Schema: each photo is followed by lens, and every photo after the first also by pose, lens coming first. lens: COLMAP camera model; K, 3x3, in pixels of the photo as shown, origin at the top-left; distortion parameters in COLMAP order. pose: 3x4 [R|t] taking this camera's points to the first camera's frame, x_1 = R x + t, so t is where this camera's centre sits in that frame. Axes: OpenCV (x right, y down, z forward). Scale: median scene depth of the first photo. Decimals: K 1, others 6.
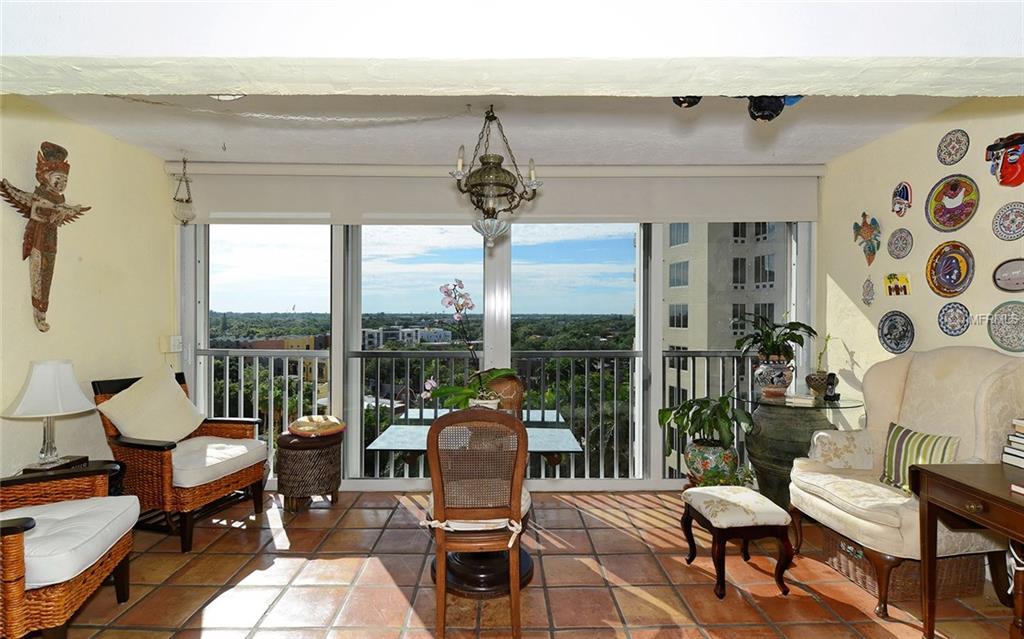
lens RADIAL K [[476.8, 0, 495.2], [0, 476.8, 317.4], [0, 0, 1]] dist [0.000055, 0.000095]
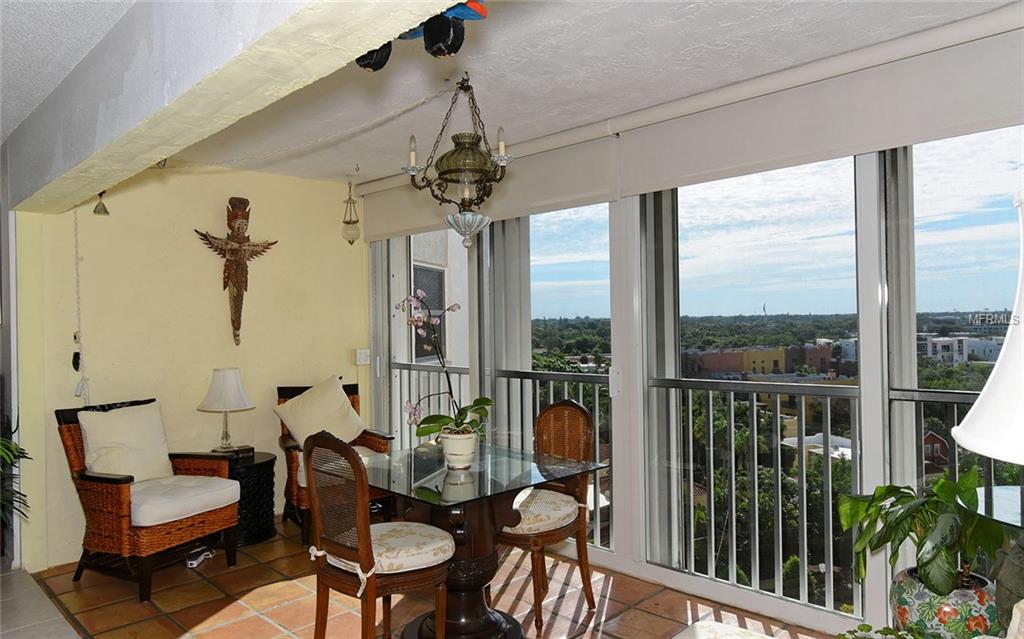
lens RADIAL K [[675.9, 0, 512.0], [0, 675.9, 319.5], [0, 0, 1]] dist [0.007755, -0.000457]
pose [[0.709675, -0.017288, -0.704317, 0.745633], [0.016051, 0.999836, -0.008369, -0.010991], [0.704346, -0.005365, 0.709836, 0.206210]]
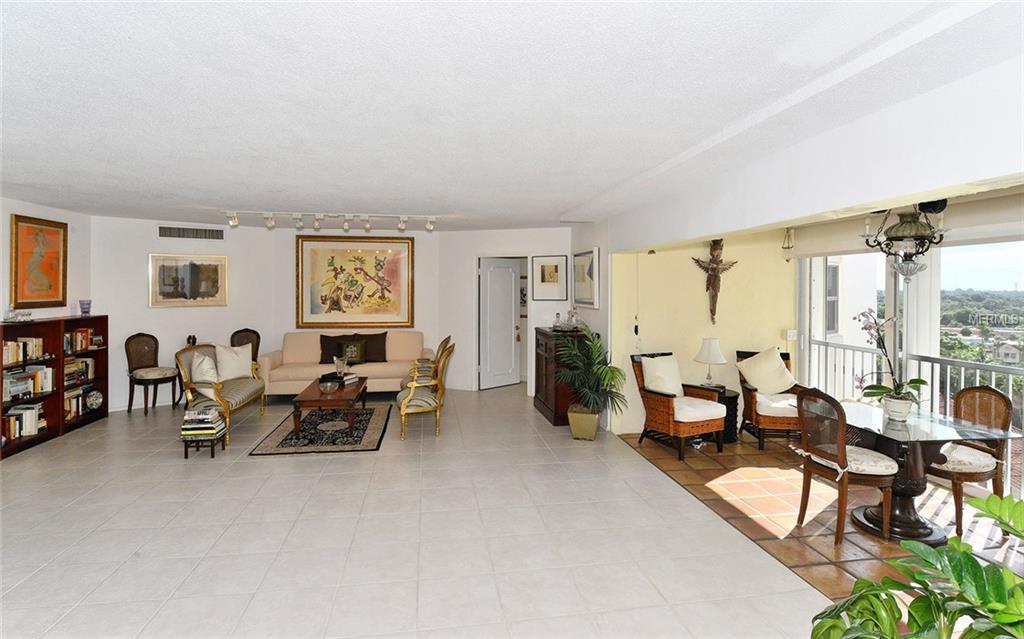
lens RADIAL K [[505.0, 0, 508.8], [0, 505.0, 289.6], [0, 0, 1]] dist [0.000132, -0.000852]
pose [[0.160205, -0.000345, -0.987084, 1.018075], [-0.009166, 0.999956, -0.001837, -0.101231], [0.987041, 0.009342, 0.160195, -0.246457]]
